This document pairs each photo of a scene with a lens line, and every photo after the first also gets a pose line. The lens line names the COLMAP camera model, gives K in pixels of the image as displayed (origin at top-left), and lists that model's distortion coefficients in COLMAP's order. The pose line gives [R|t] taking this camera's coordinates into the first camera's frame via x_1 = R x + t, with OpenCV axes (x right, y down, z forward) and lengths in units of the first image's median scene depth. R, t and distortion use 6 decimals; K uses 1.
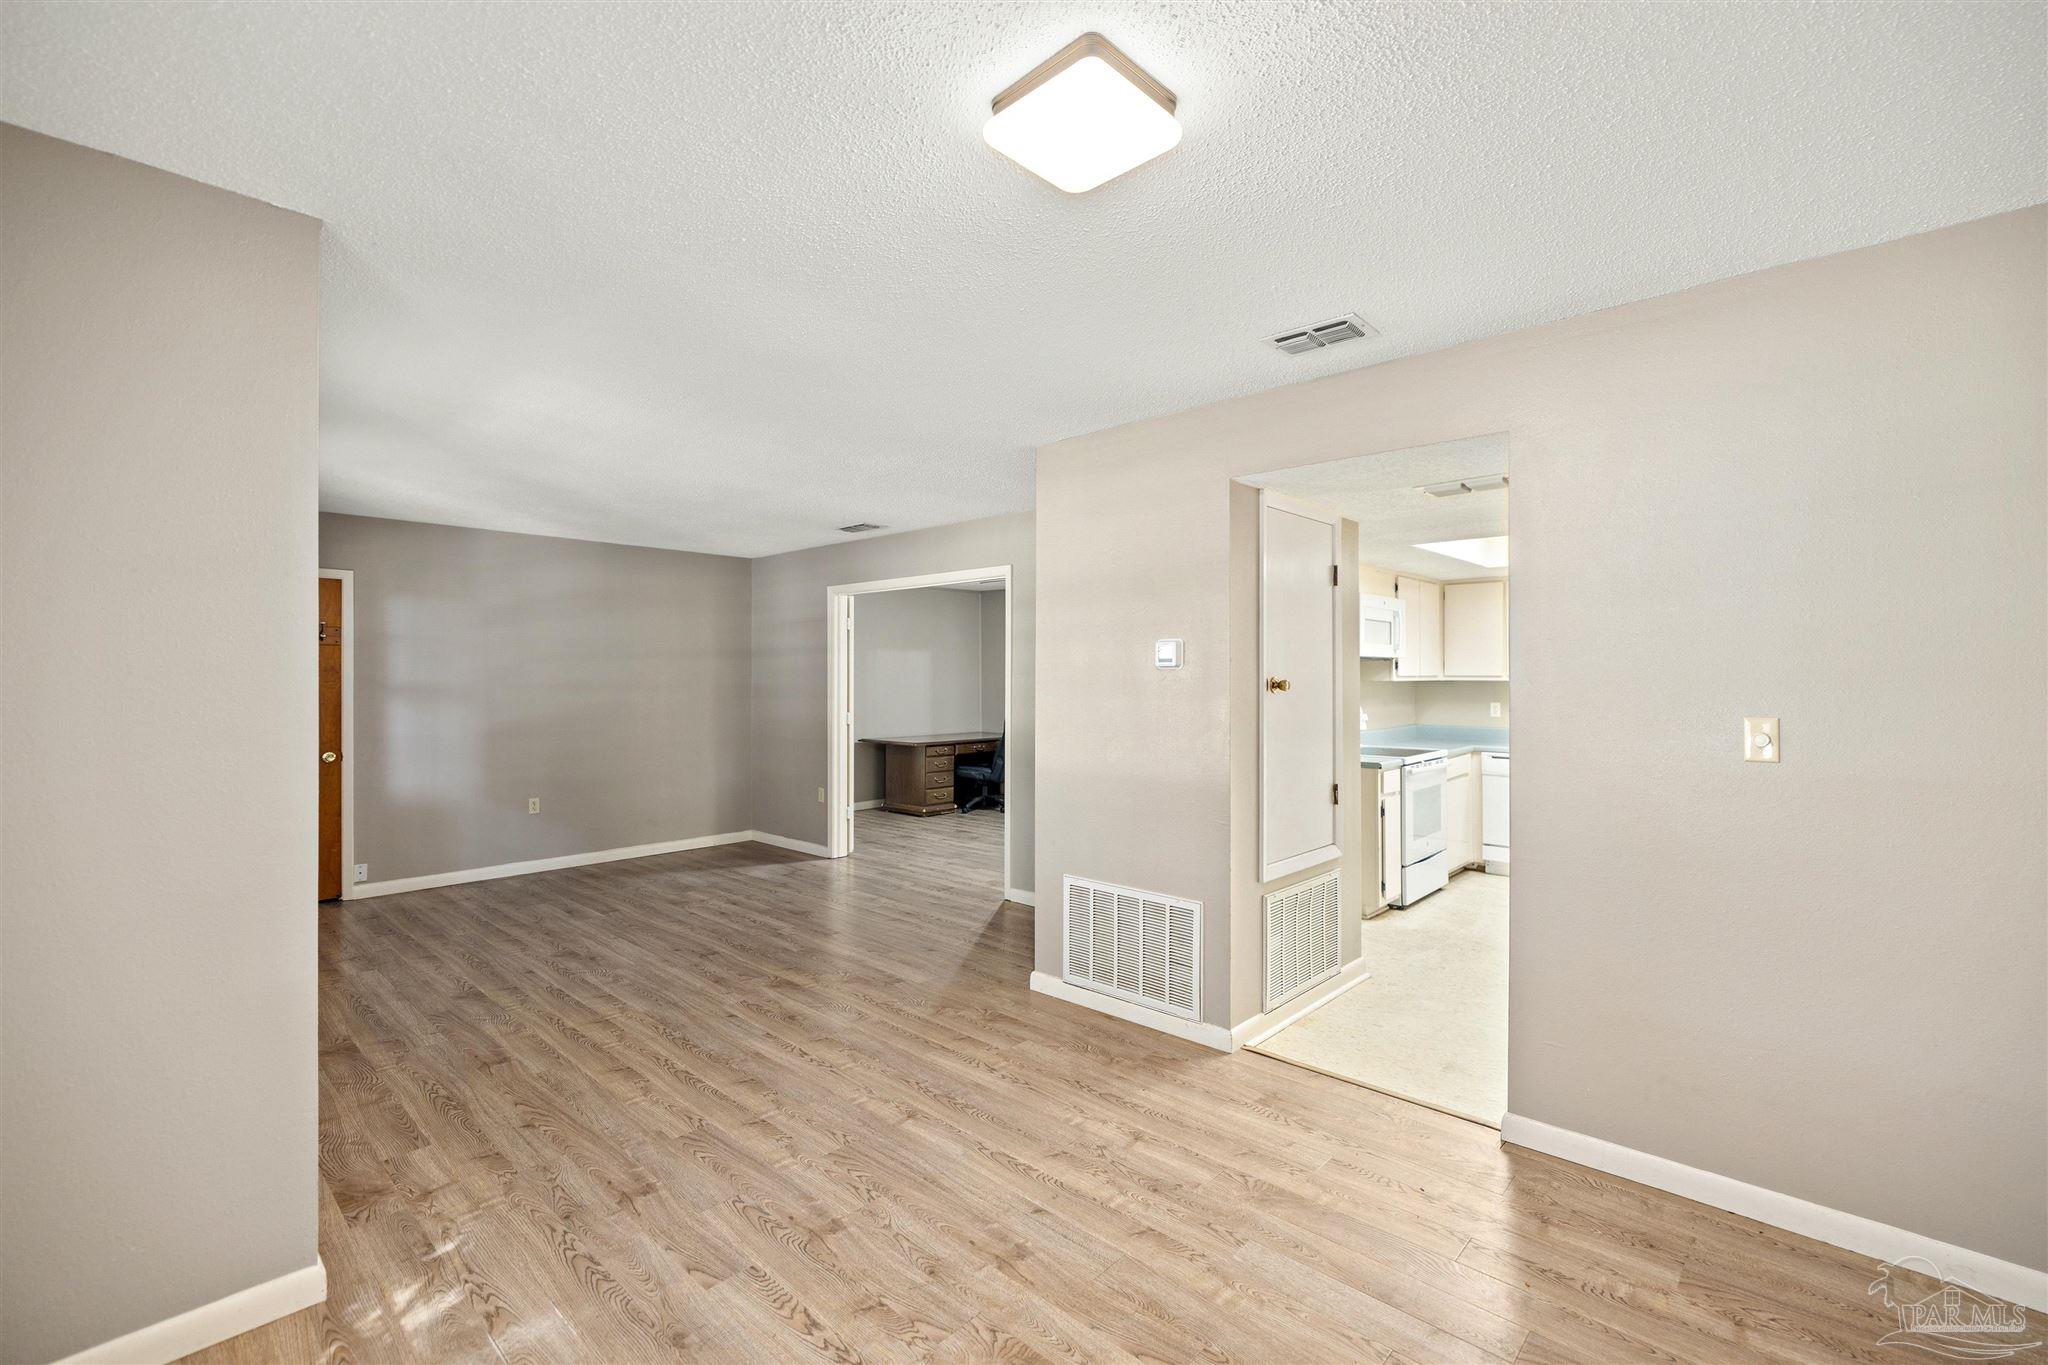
lens RADIAL K [[884.9, 0, 1041.7], [0, 884.9, 667.4], [0, 0, 1]] dist [-0.004699, 0.001286]
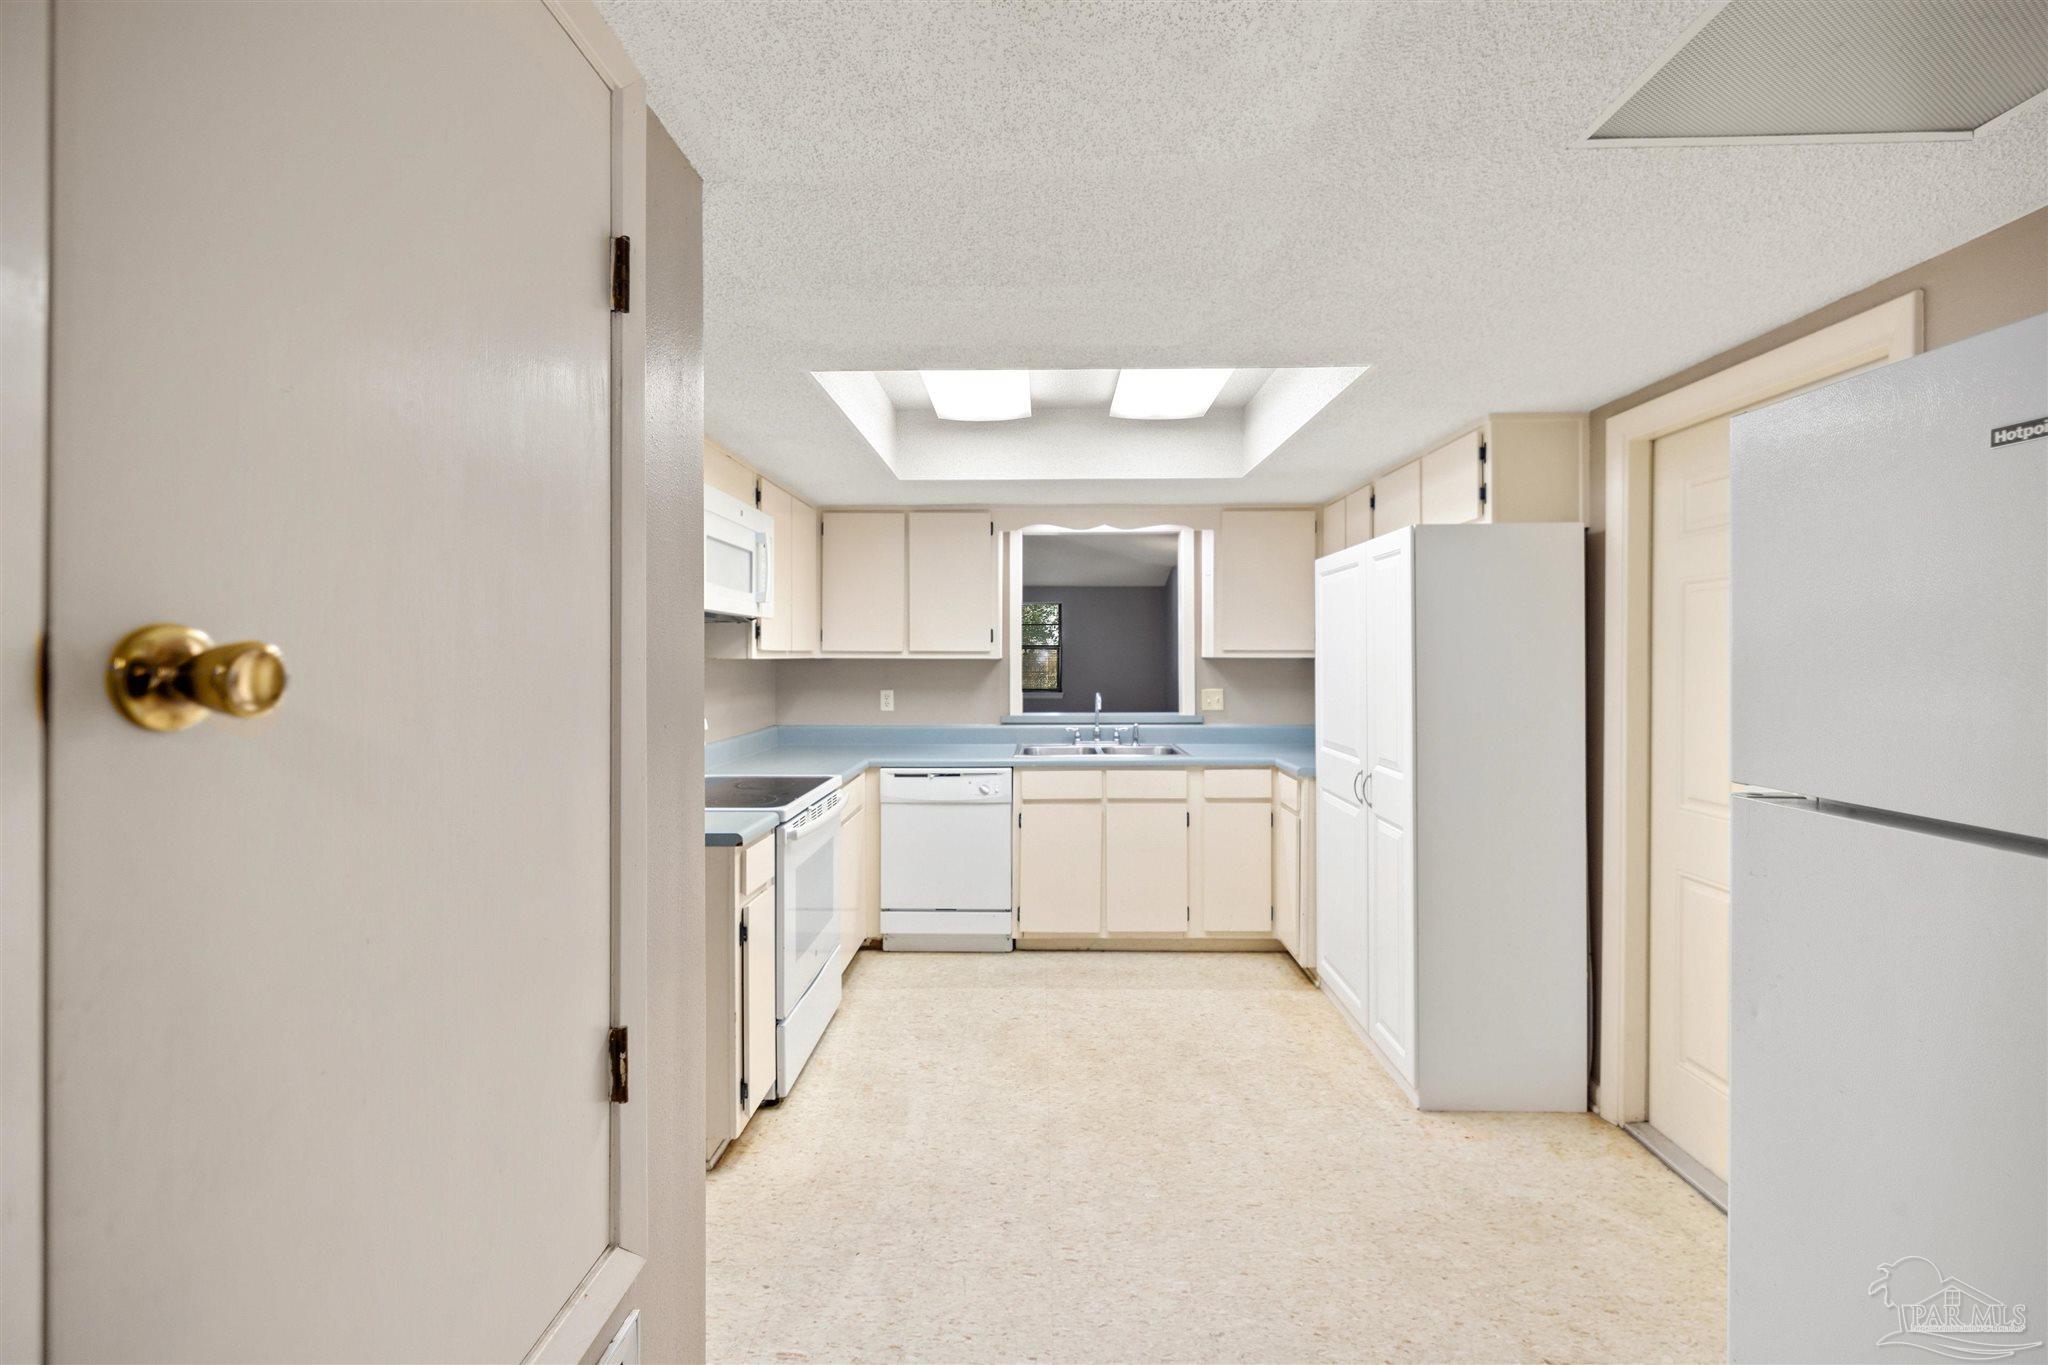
lens RADIAL K [[884.9, 0, 1034.9], [0, 884.9, 651.1], [0, 0, 1]] dist [-0.004699, 0.001286]
pose [[0.749720, 0.003538, 0.661745, 0.209647], [-0.006445, 0.999977, 0.001956, 0.010738], [-0.661723, -0.005732, 0.749726, 0.601961]]
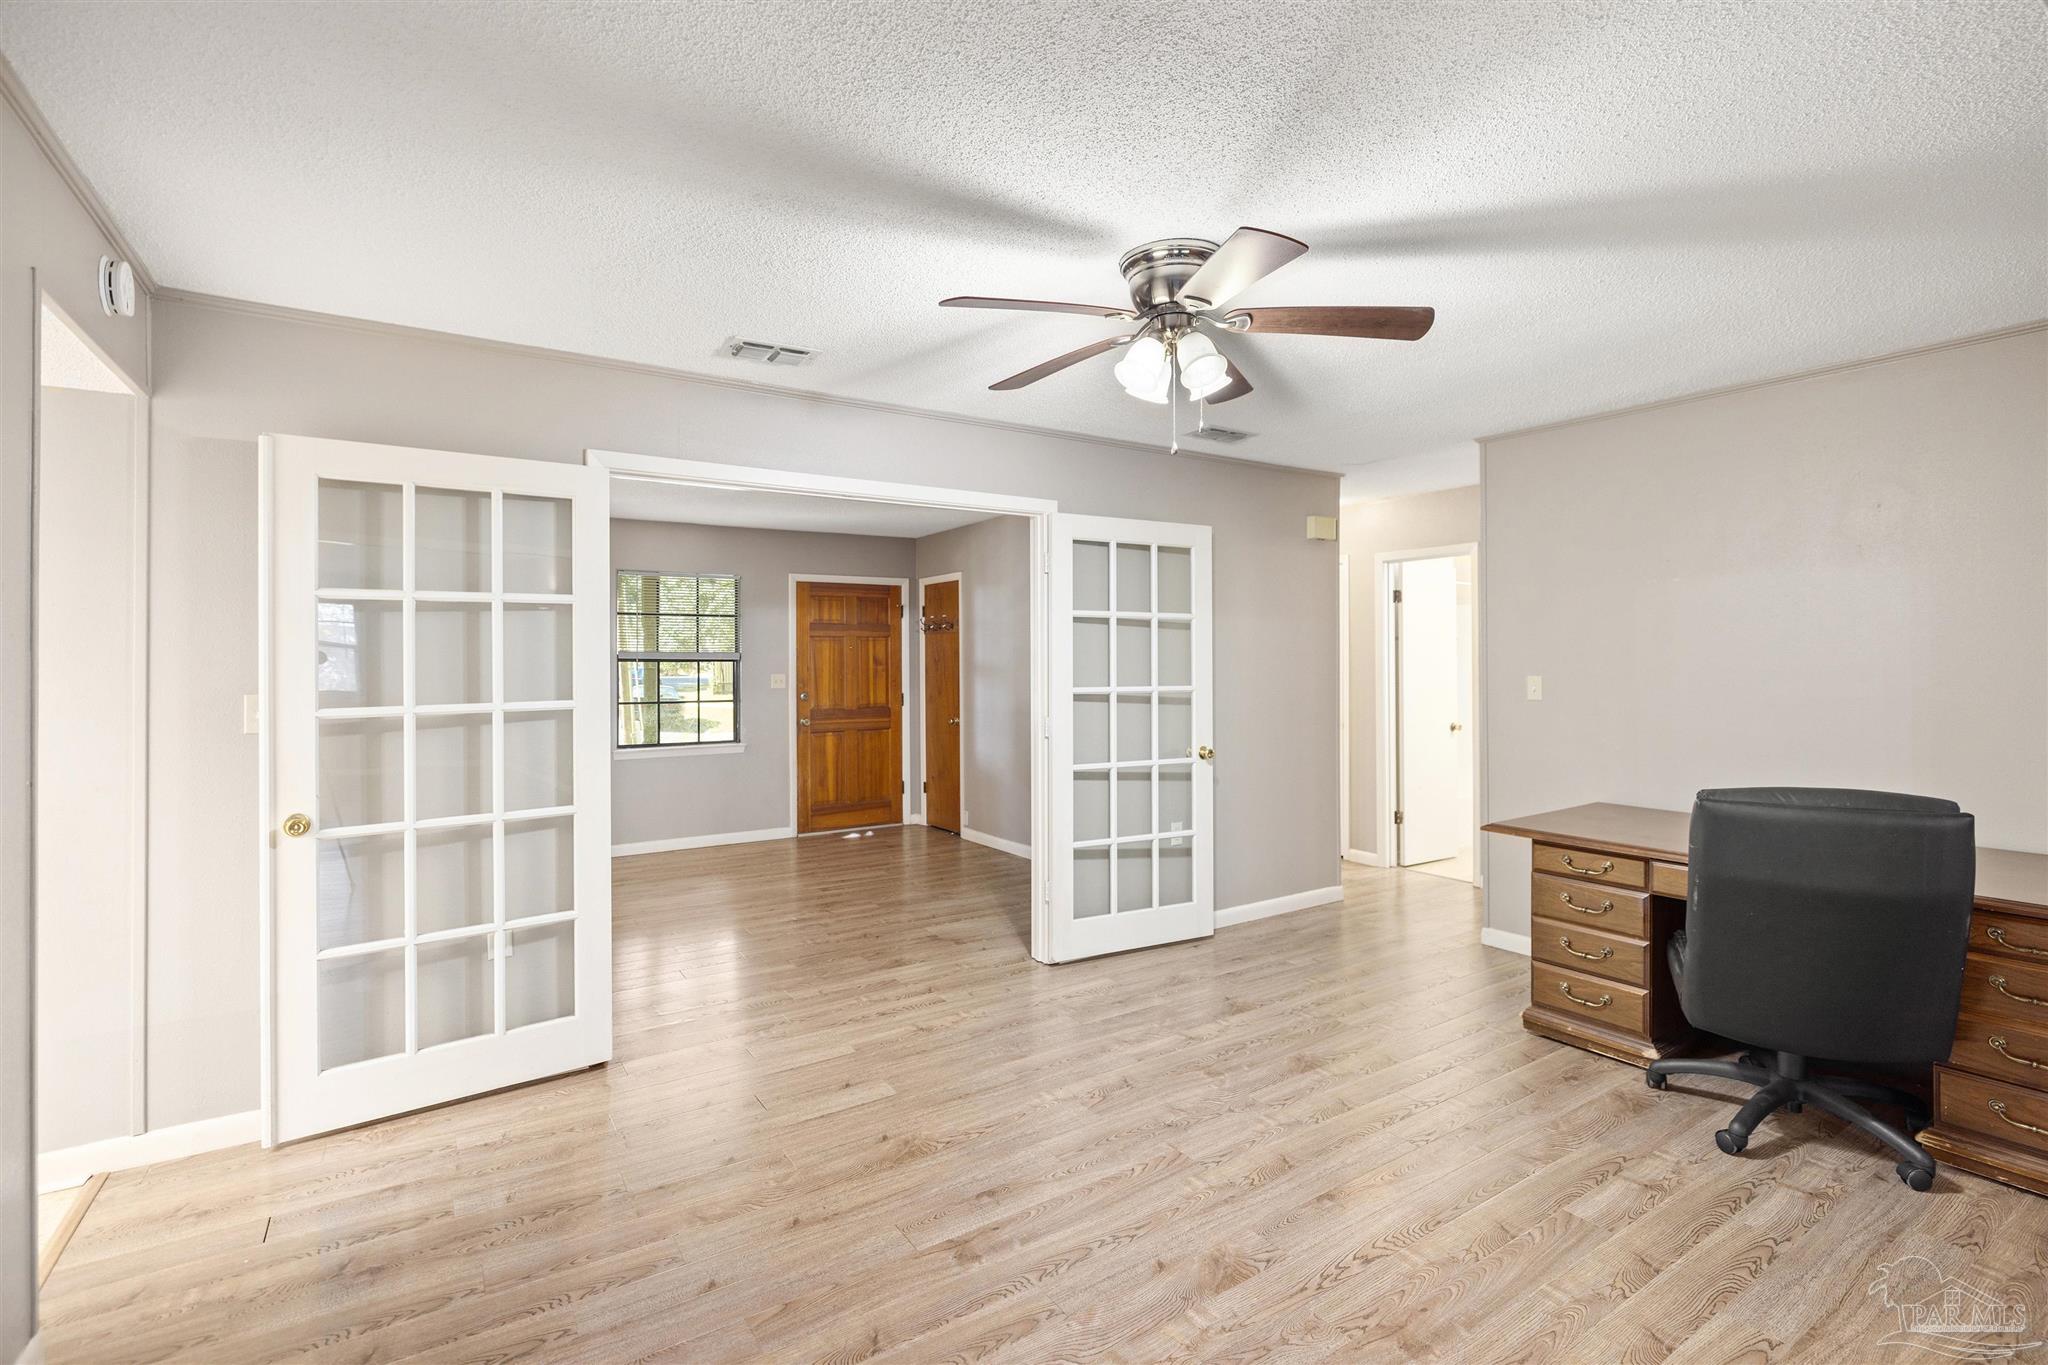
lens RADIAL K [[945.3, 0, 1031.4], [0, 945.3, 674.7], [0, 0, 1]] dist [-0.010469, 0.000014]
pose [[-0.253106, 0.020726, -0.967216, 0.567956], [0.020496, 0.999661, 0.016058, 0.019704], [0.967221, -0.015760, -0.253445, 1.728503]]
